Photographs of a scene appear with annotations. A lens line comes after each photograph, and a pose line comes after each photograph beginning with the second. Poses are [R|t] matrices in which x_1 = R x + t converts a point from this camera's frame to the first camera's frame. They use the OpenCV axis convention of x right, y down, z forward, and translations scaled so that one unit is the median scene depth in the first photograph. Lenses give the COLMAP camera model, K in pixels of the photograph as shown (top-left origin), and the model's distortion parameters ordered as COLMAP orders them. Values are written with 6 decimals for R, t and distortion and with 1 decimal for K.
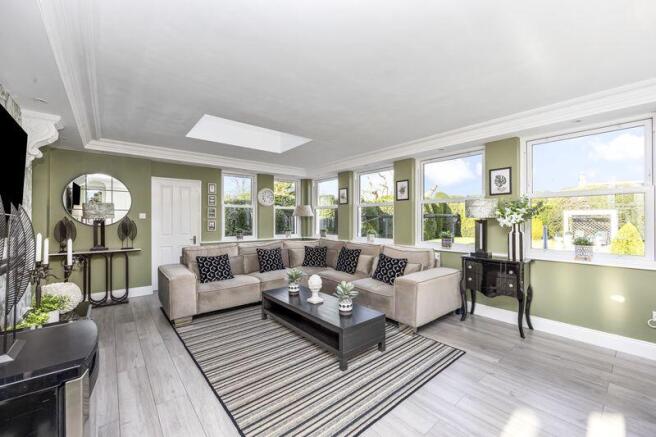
lens RADIAL K [[261.1, 0, 328.8], [0, 261.1, 219.8], [0, 0, 1]] dist [-0.011043, 0.000012]
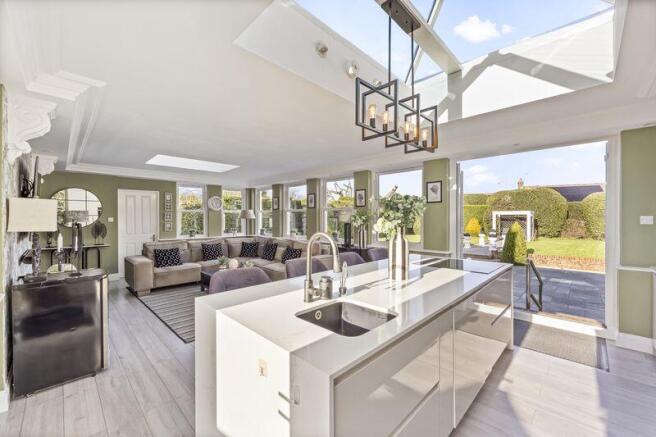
lens RADIAL K [[261.1, 0, 328.8], [0, 261.1, 219.8], [0, 0, 1]] dist [-0.011043, 0.000012]
pose [[0.994662, -0.001208, 0.103178, 0.245404], [0.000546, 0.999979, 0.006453, -0.022596], [-0.103184, -0.006362, 0.994642, -0.420406]]
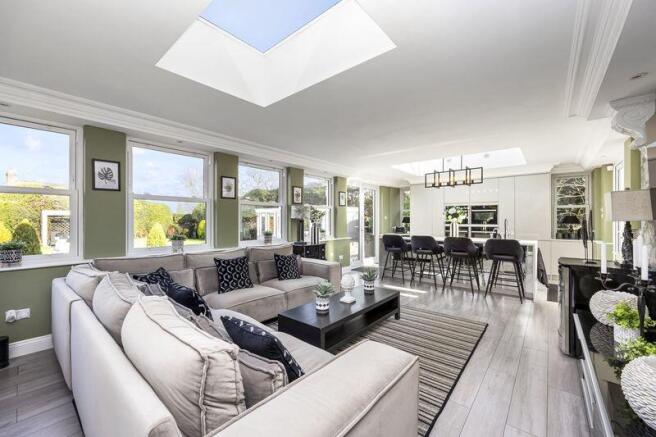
lens RADIAL K [[261.1, 0, 328.8], [0, 261.1, 219.8], [0, 0, 1]] dist [-0.011043, 0.000012]
pose [[-0.168646, 0.001702, 0.985675, -0.708402], [-0.001803, 0.999996, -0.002035, 0.000047], [-0.985675, -0.002121, -0.168643, 0.853188]]
